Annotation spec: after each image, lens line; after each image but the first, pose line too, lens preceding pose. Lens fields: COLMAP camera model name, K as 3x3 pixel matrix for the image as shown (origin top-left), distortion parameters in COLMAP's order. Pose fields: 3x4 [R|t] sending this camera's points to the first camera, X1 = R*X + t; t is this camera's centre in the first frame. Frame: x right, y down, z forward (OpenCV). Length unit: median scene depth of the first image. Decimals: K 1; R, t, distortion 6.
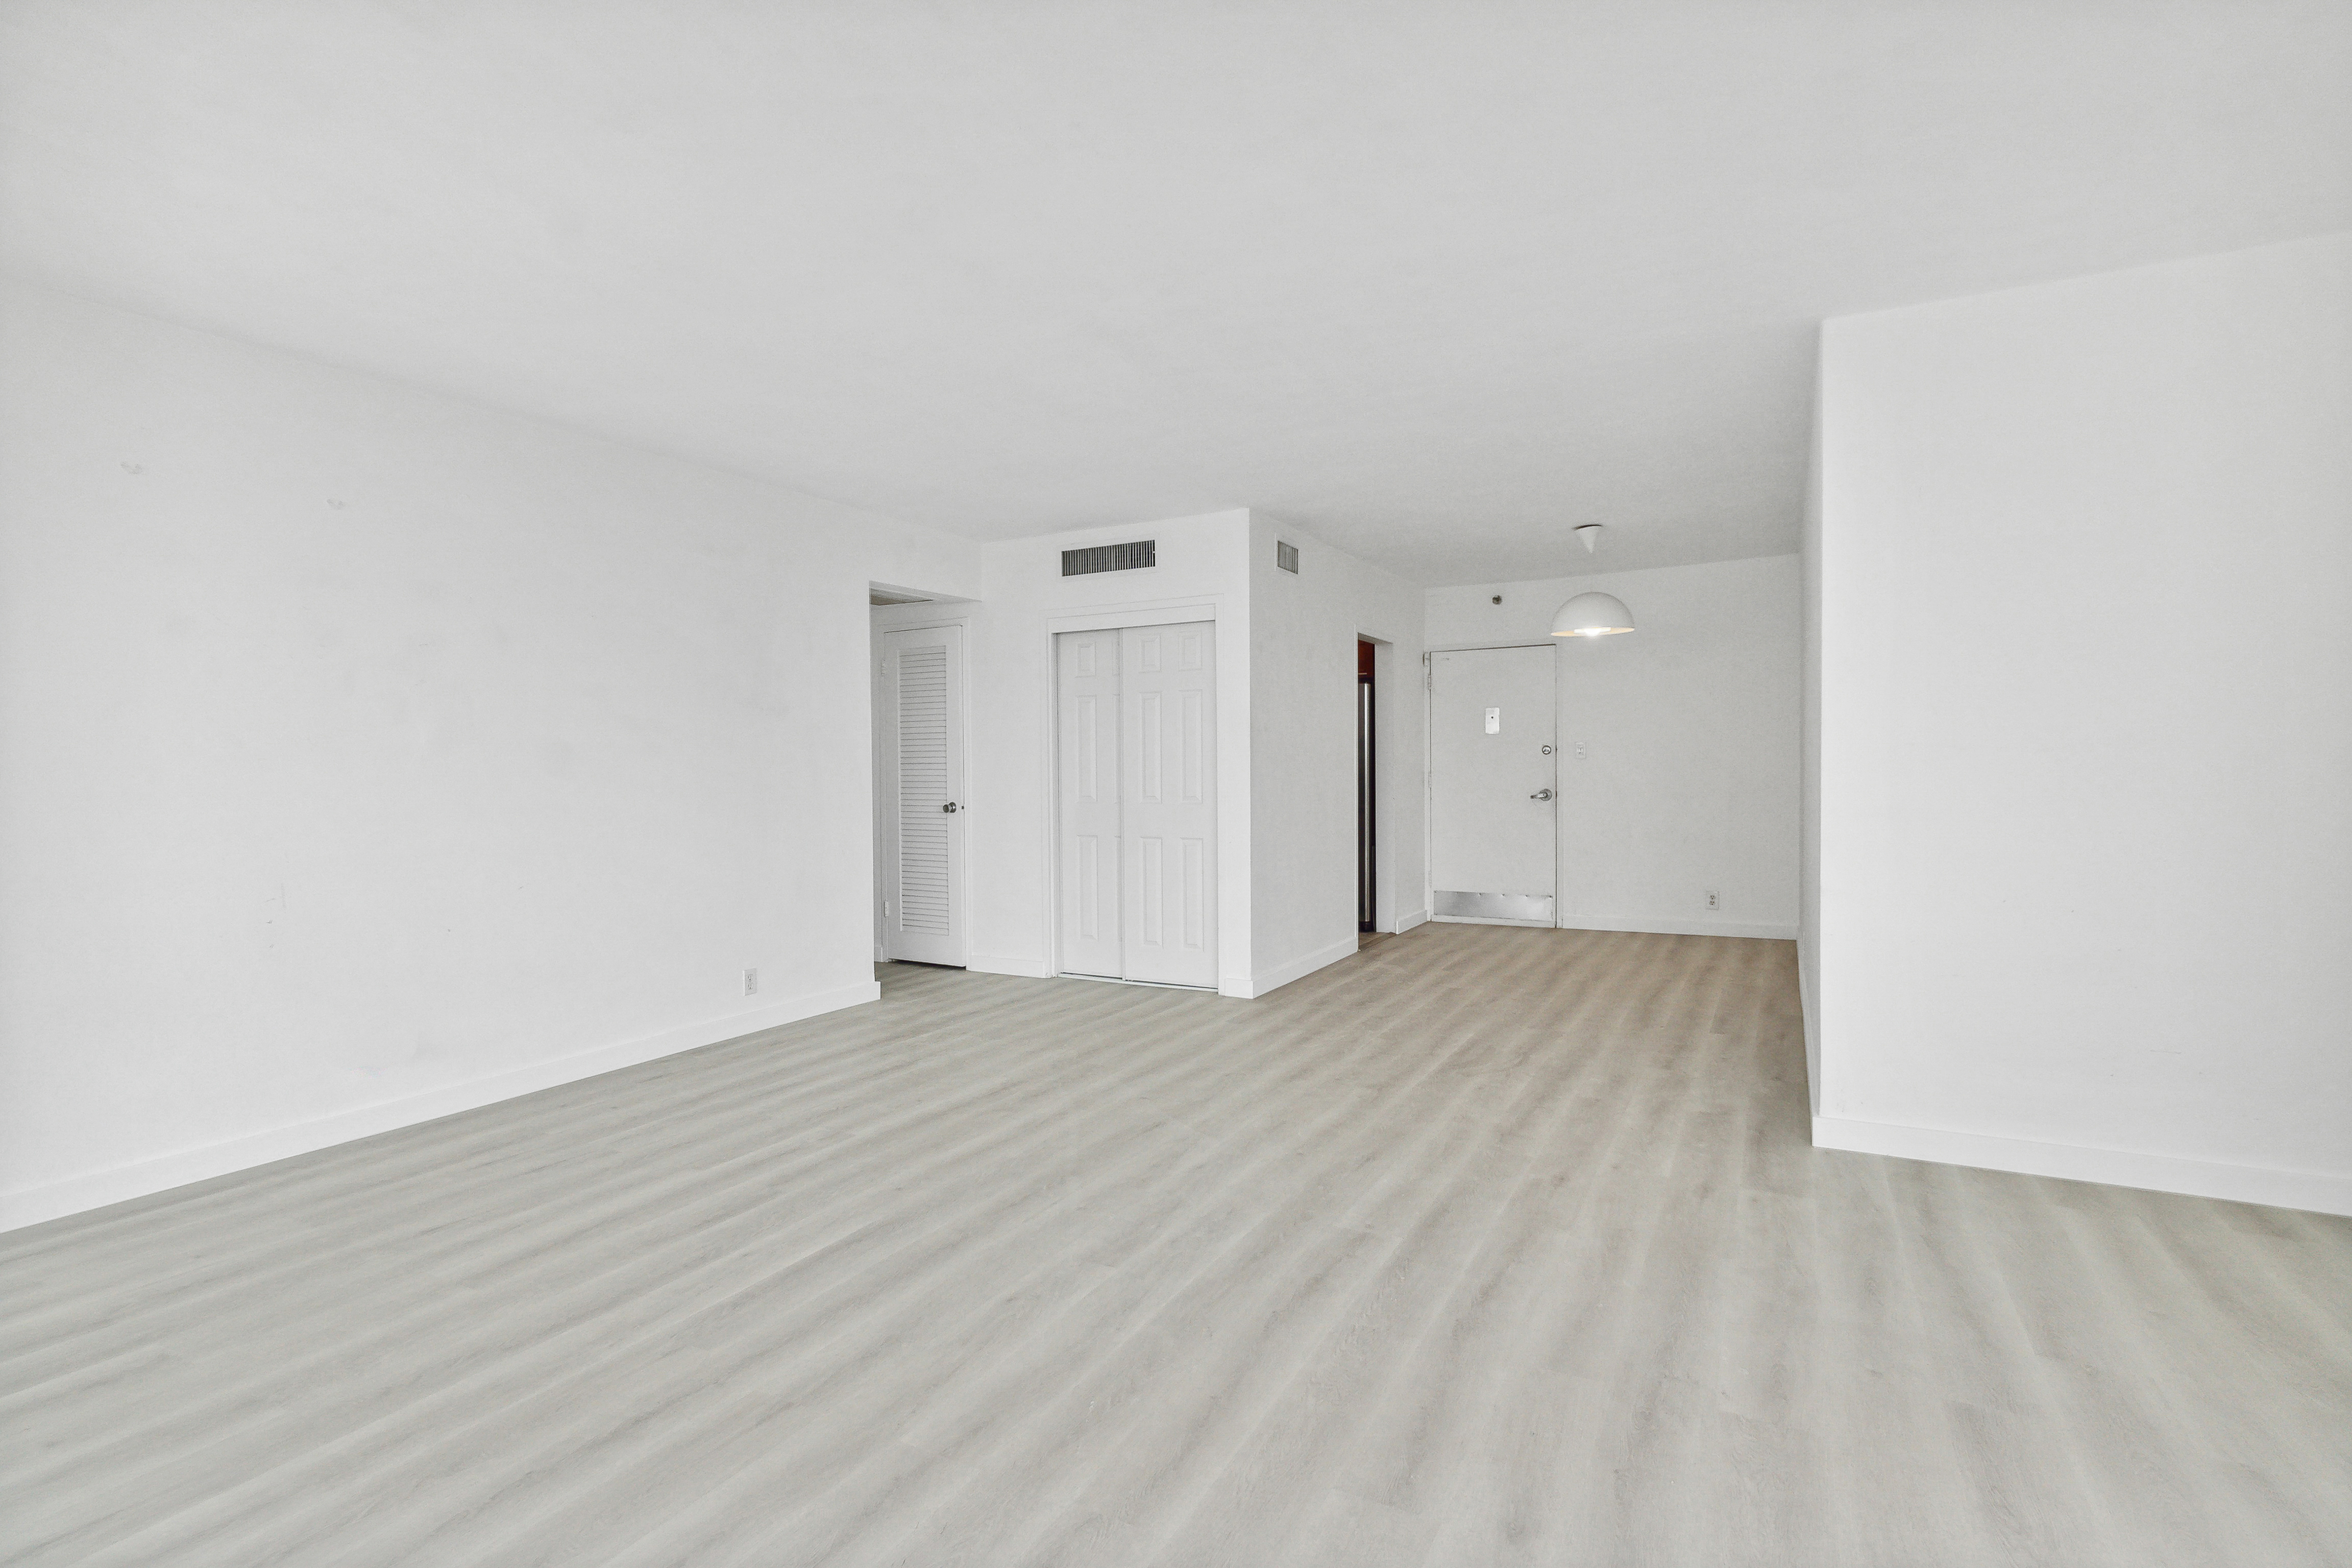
lens RADIAL K [[1128.5, 0, 1176.0], [0, 1128.5, 784.0], [0, 0, 1]] dist [0.000938, -0.000009]
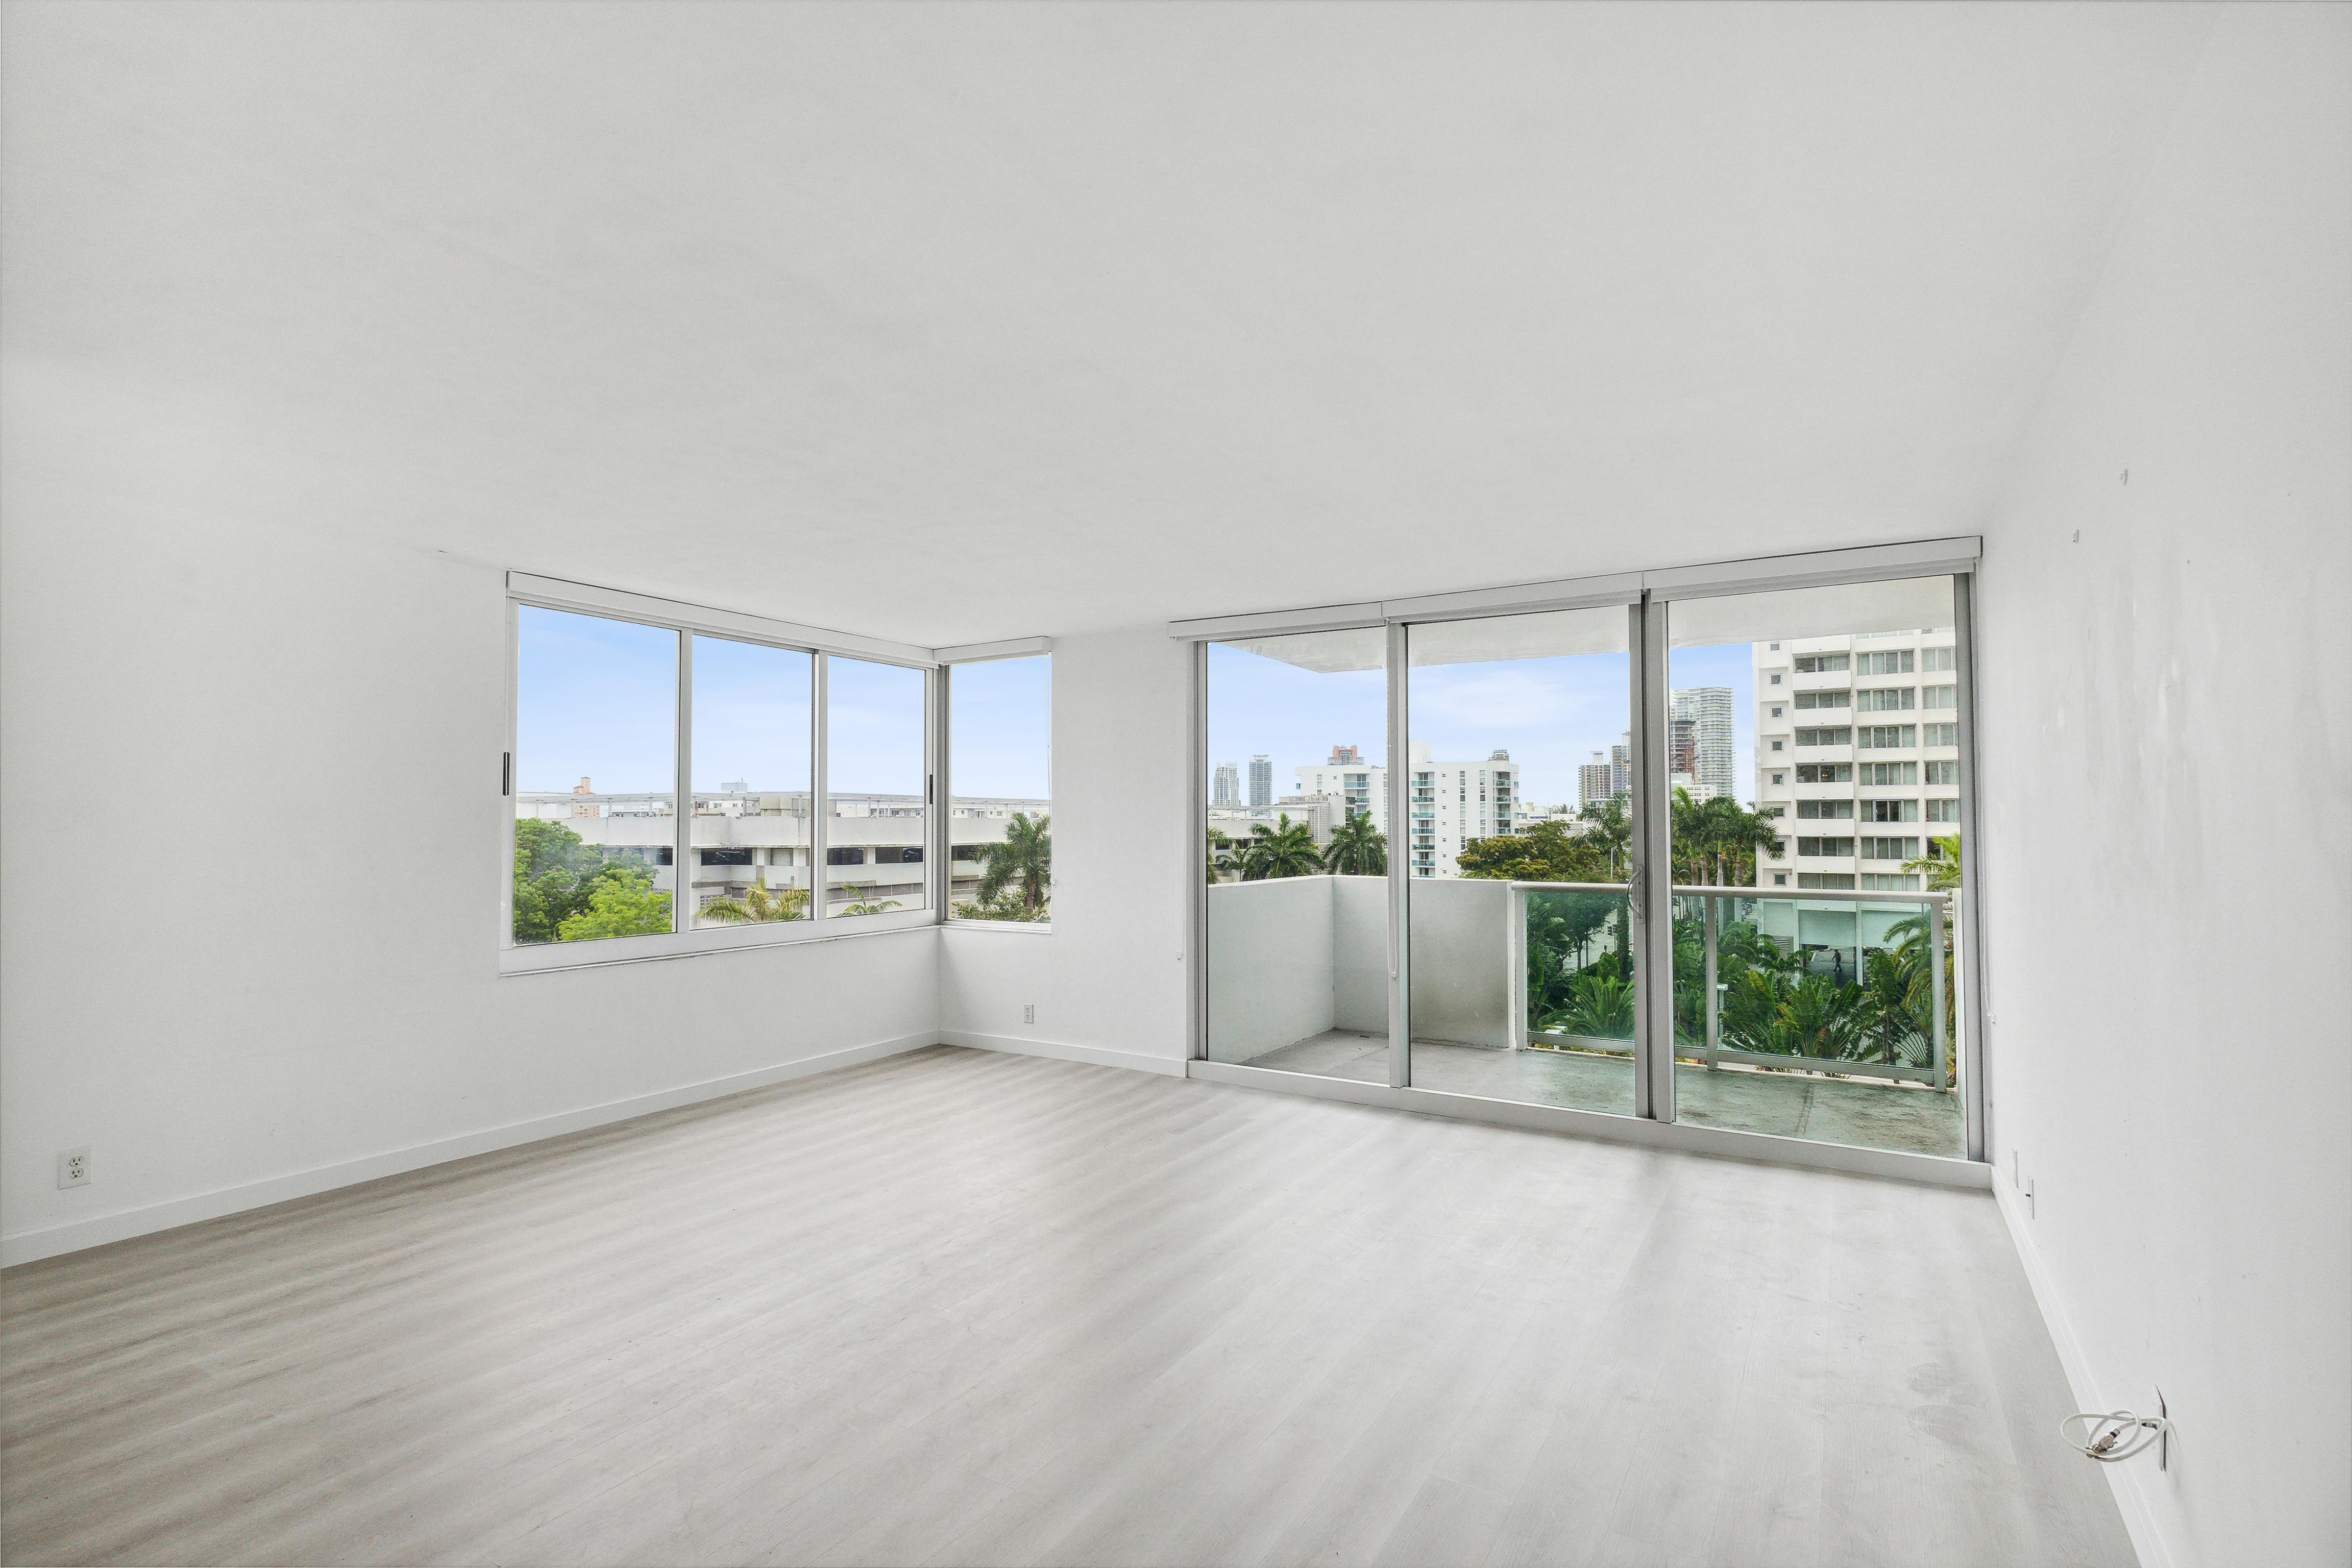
lens RADIAL K [[1112.5, 0, 1176.0], [0, 1112.5, 784.0], [0, 0, 1]] dist [0.001999, 0.000481]
pose [[-0.998824, 0.009527, 0.047535, -0.258424], [0.008618, 0.999777, -0.019278, -0.077964], [-0.047708, -0.018846, -0.998684, 1.522947]]
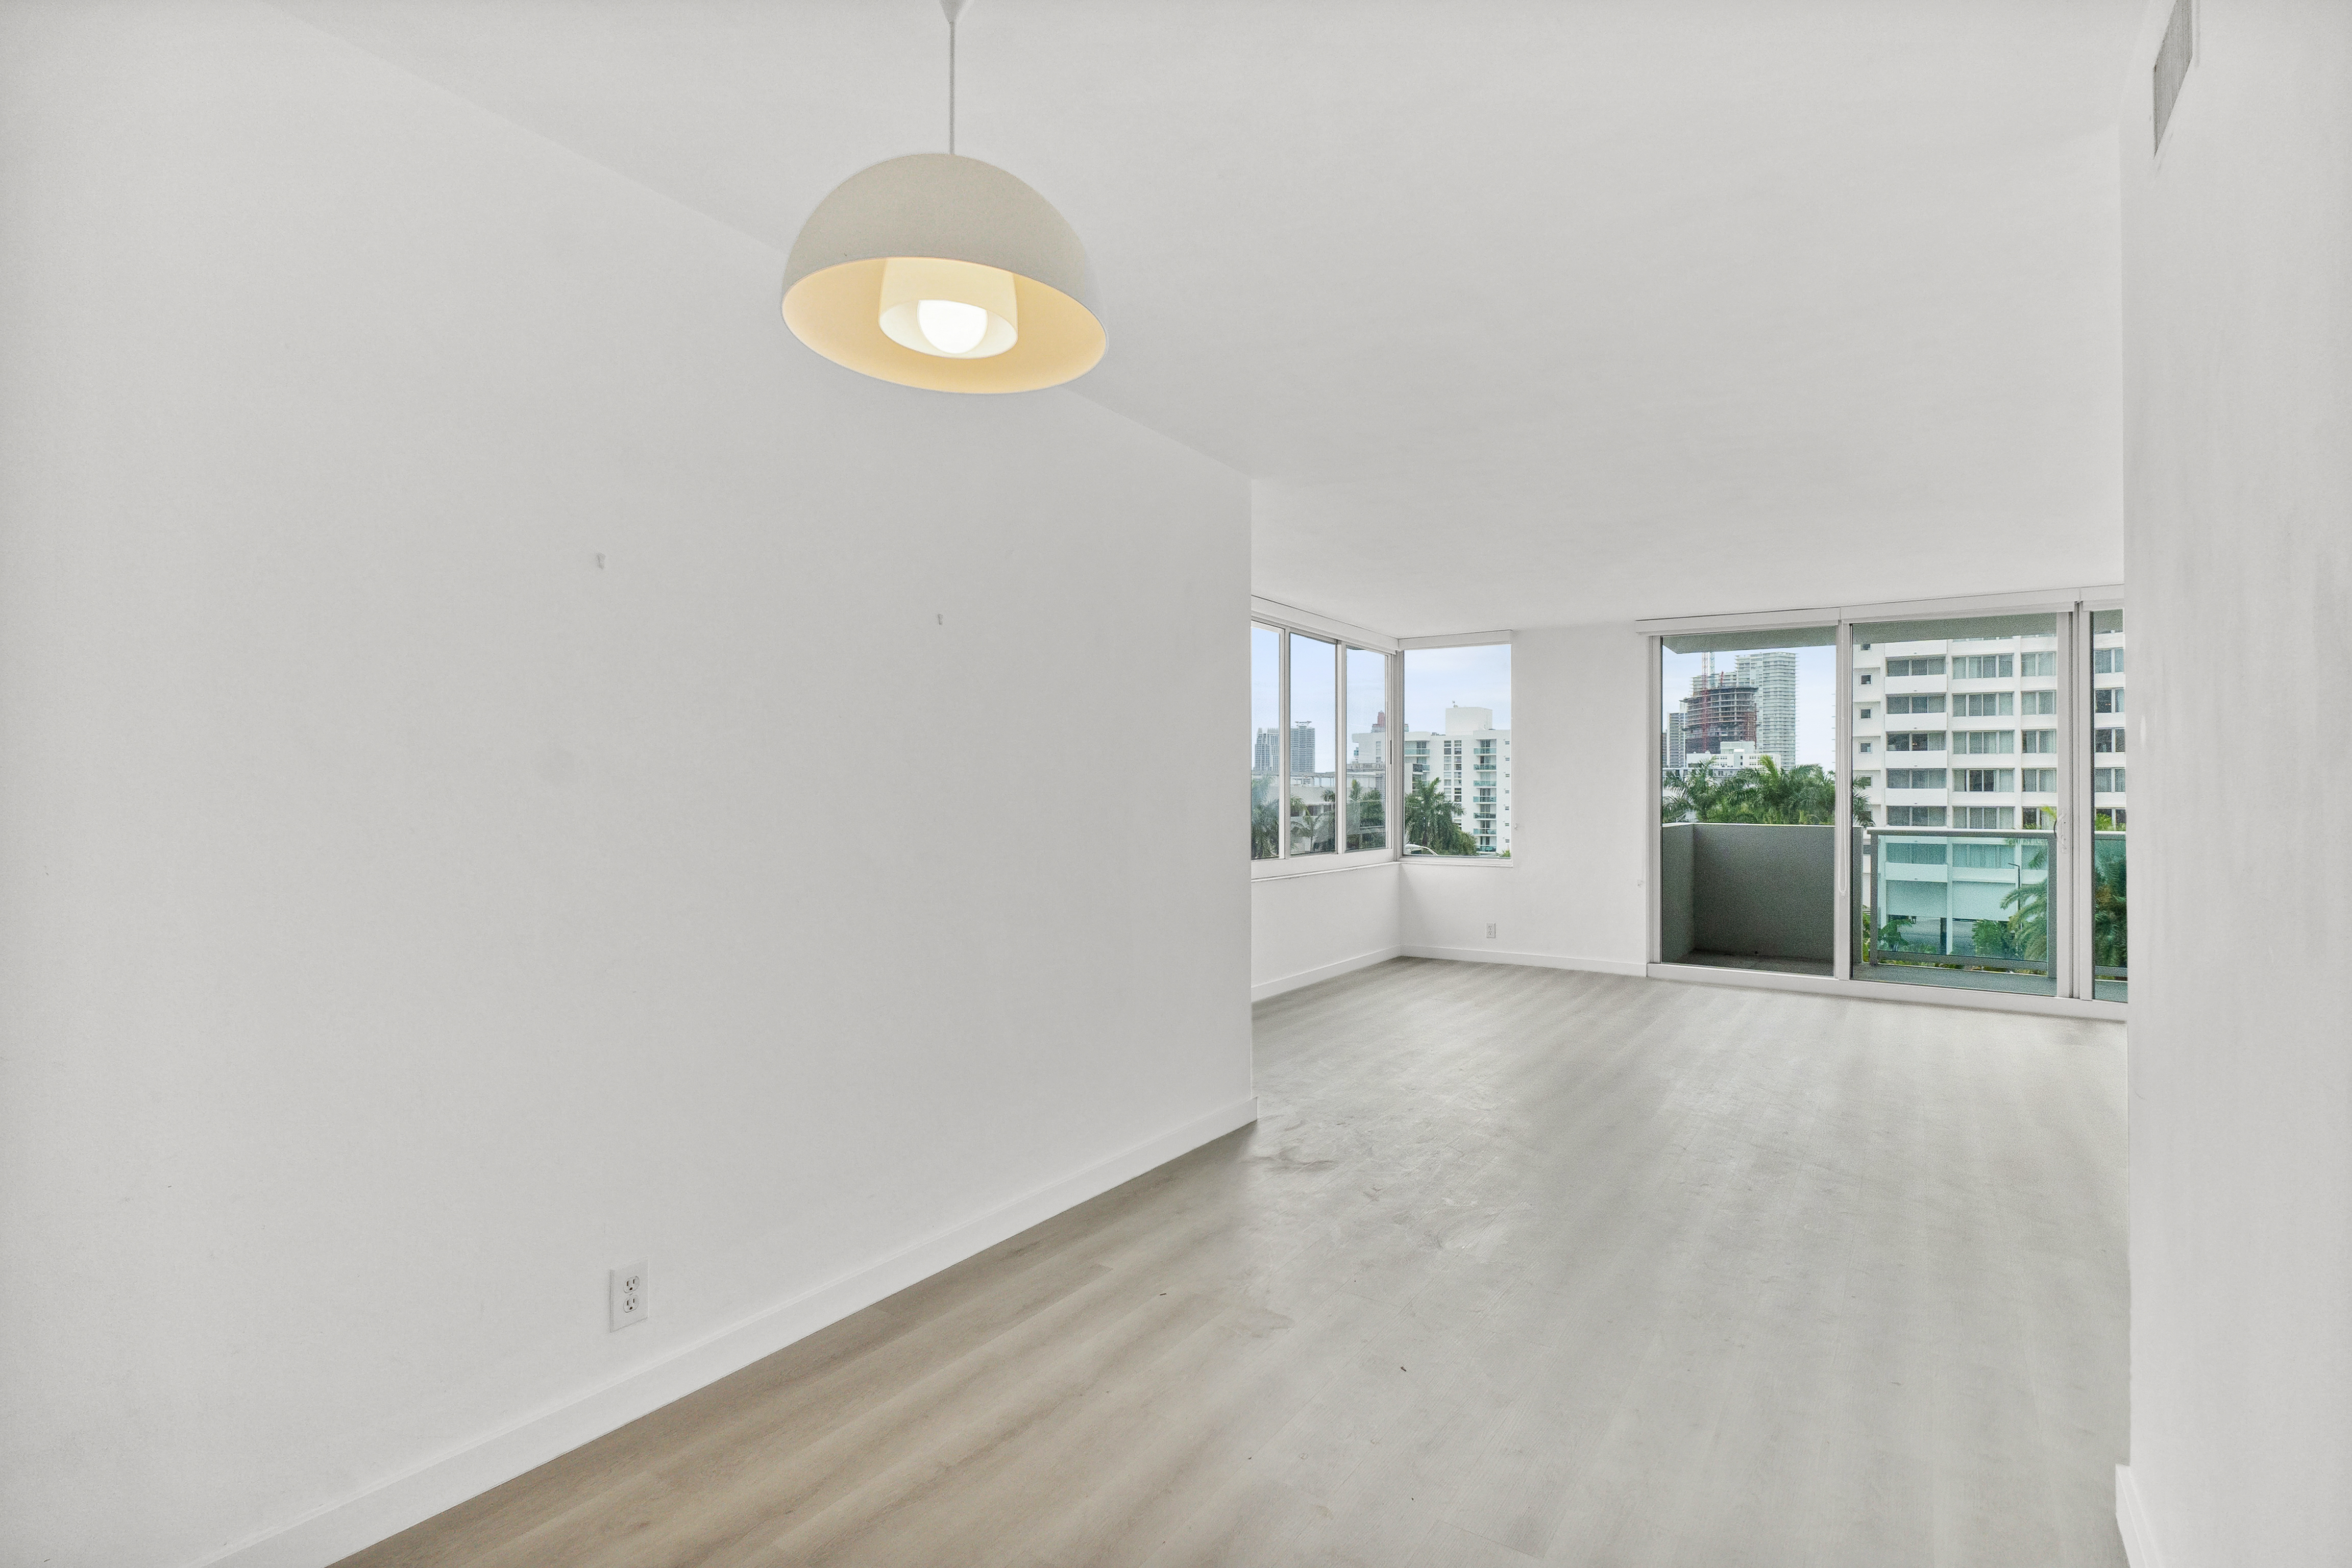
lens RADIAL K [[1128.5, 0, 1176.0], [0, 1128.5, 784.0], [0, 0, 1]] dist [0.000938, -0.000009]
pose [[-0.996372, 0.003830, 0.085023, 0.490975], [0.004684, 0.999941, 0.009847, -0.067285], [-0.084980, 0.010210, -0.996330, 2.056460]]
